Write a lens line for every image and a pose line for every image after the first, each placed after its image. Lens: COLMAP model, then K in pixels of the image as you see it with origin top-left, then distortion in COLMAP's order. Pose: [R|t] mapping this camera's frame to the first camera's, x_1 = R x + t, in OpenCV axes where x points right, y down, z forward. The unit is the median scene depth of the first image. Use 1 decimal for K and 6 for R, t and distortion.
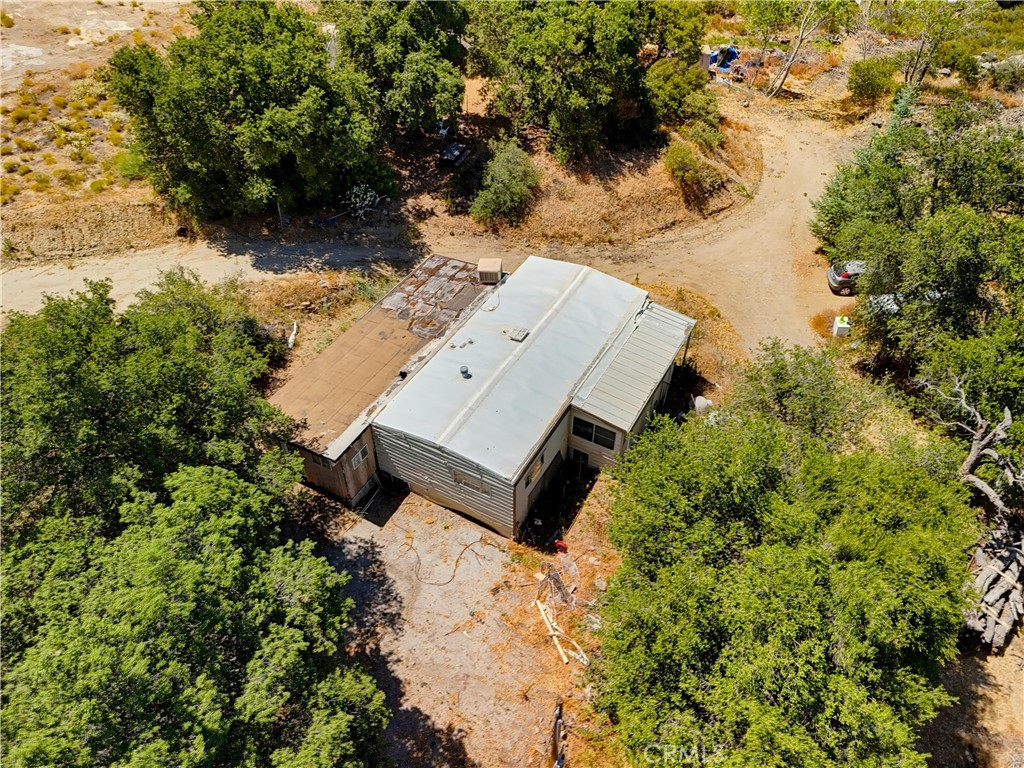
lens RADIAL K [[759.1, 0, 512.4], [0, 759.1, 379.1], [0, 0, 1]] dist [0.070402, -0.069412]
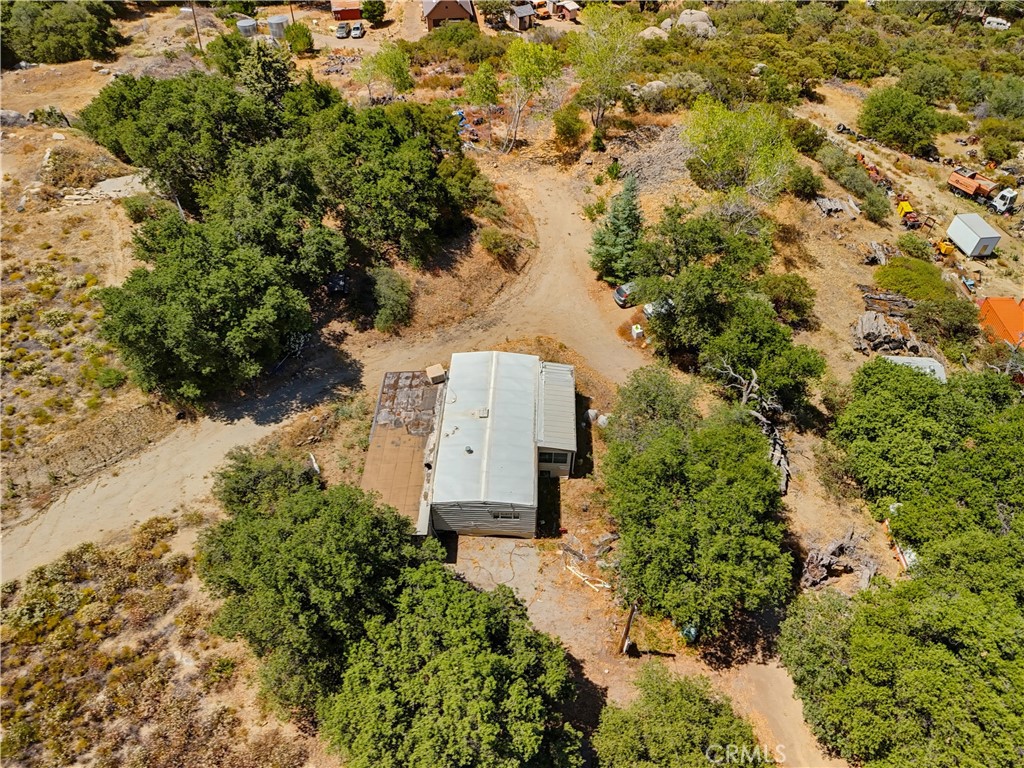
lens RADIAL K [[759.1, 0, 512.9], [0, 759.1, 380.8], [0, 0, 1]] dist [0.070402, -0.069412]
pose [[0.891535, -0.319702, 0.320868, -0.331284], [0.305235, 0.947436, 0.095896, -0.202063], [-0.334660, 0.012446, 0.942257, -0.378501]]
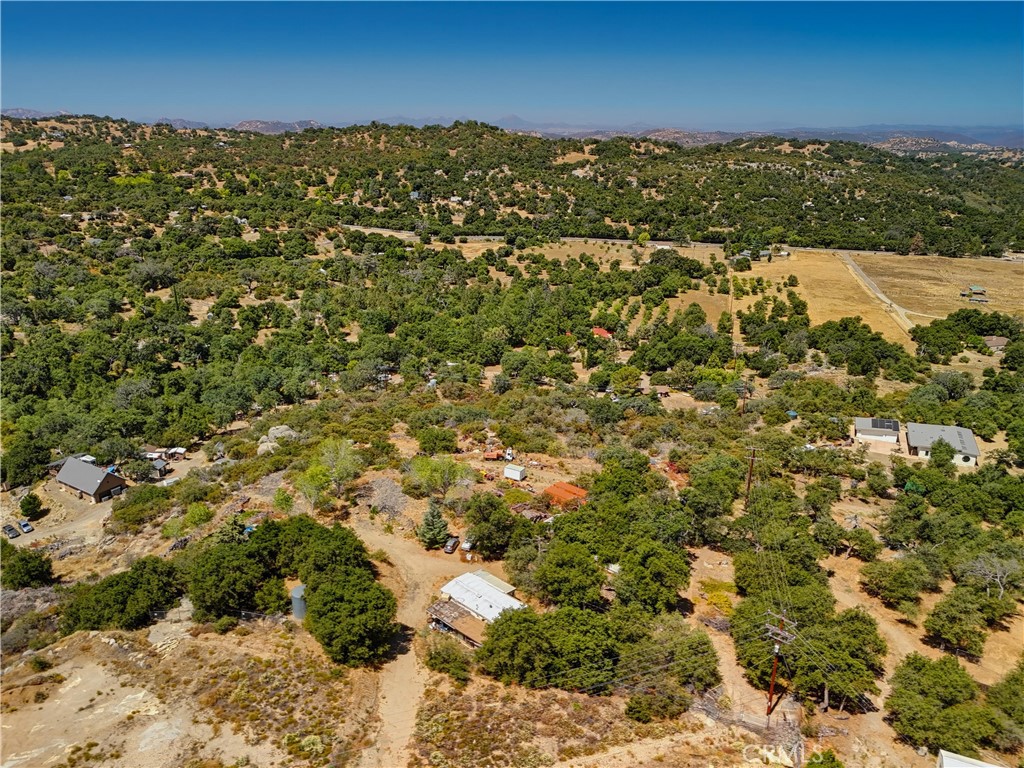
lens RADIAL K [[759.1, 0, 512.9], [0, 759.1, 382.6], [0, 0, 1]] dist [0.070402, -0.069412]
pose [[0.225654, -0.337900, 0.913731, -2.375508], [0.659252, 0.743512, 0.112144, -0.902246], [-0.717263, 0.577073, 0.390538, -0.910037]]
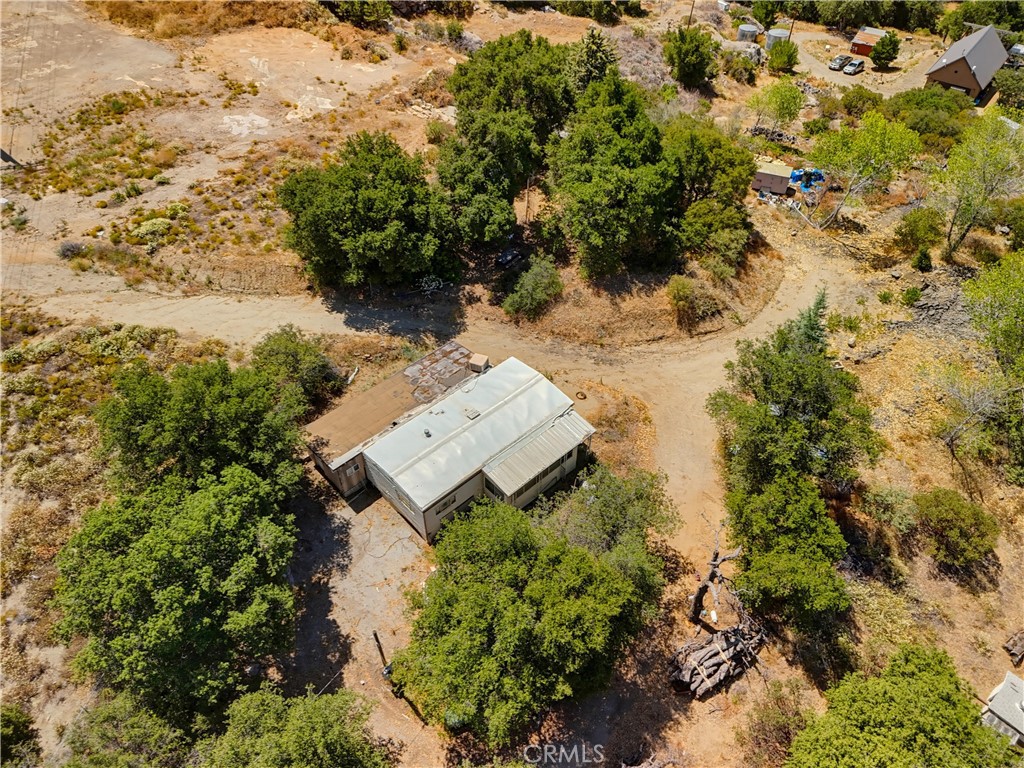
lens RADIAL K [[759.1, 0, 512.9], [0, 759.1, 382.3], [0, 0, 1]] dist [0.070402, -0.069412]
pose [[0.949194, 0.221820, -0.223221, 0.336655], [-0.212749, 0.974995, 0.064210, -0.193808], [0.231883, -0.013458, 0.972651, -0.390103]]
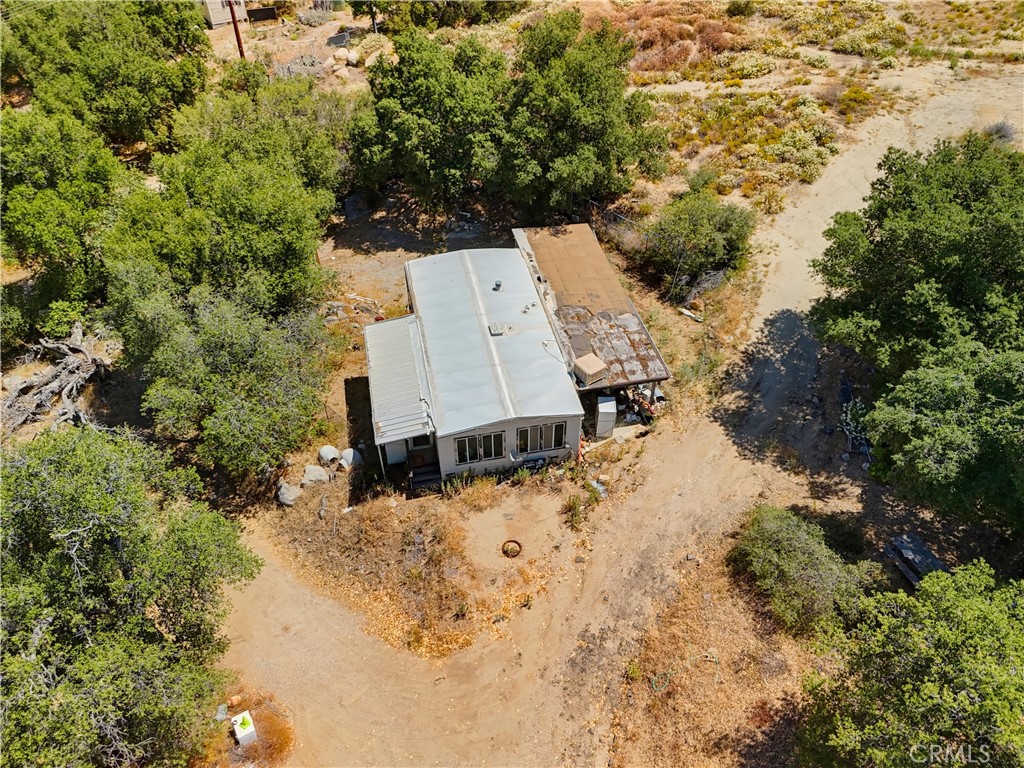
lens RADIAL K [[759.1, 0, 513.6], [0, 759.1, 383.3], [0, 0, 1]] dist [0.070402, -0.069412]
pose [[-0.755334, 0.445046, -0.481045, 0.445664], [-0.446346, 0.188096, 0.874869, -0.819104], [0.479840, 0.875531, 0.056569, 0.823305]]
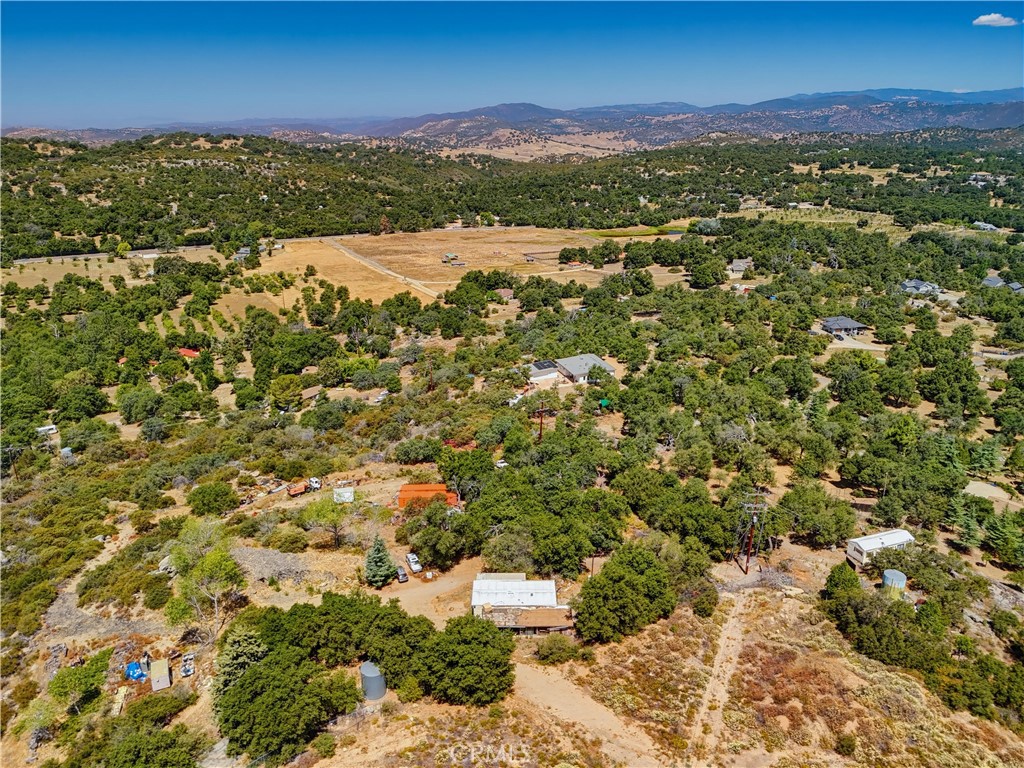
lens RADIAL K [[759.1, 0, 514.8], [0, 759.1, 381.2], [0, 0, 1]] dist [0.070402, -0.069412]
pose [[-0.490704, -0.305217, 0.816120, -2.169009], [0.592715, 0.569618, 0.569407, -2.192591], [-0.638670, 0.763137, -0.098607, 0.465305]]
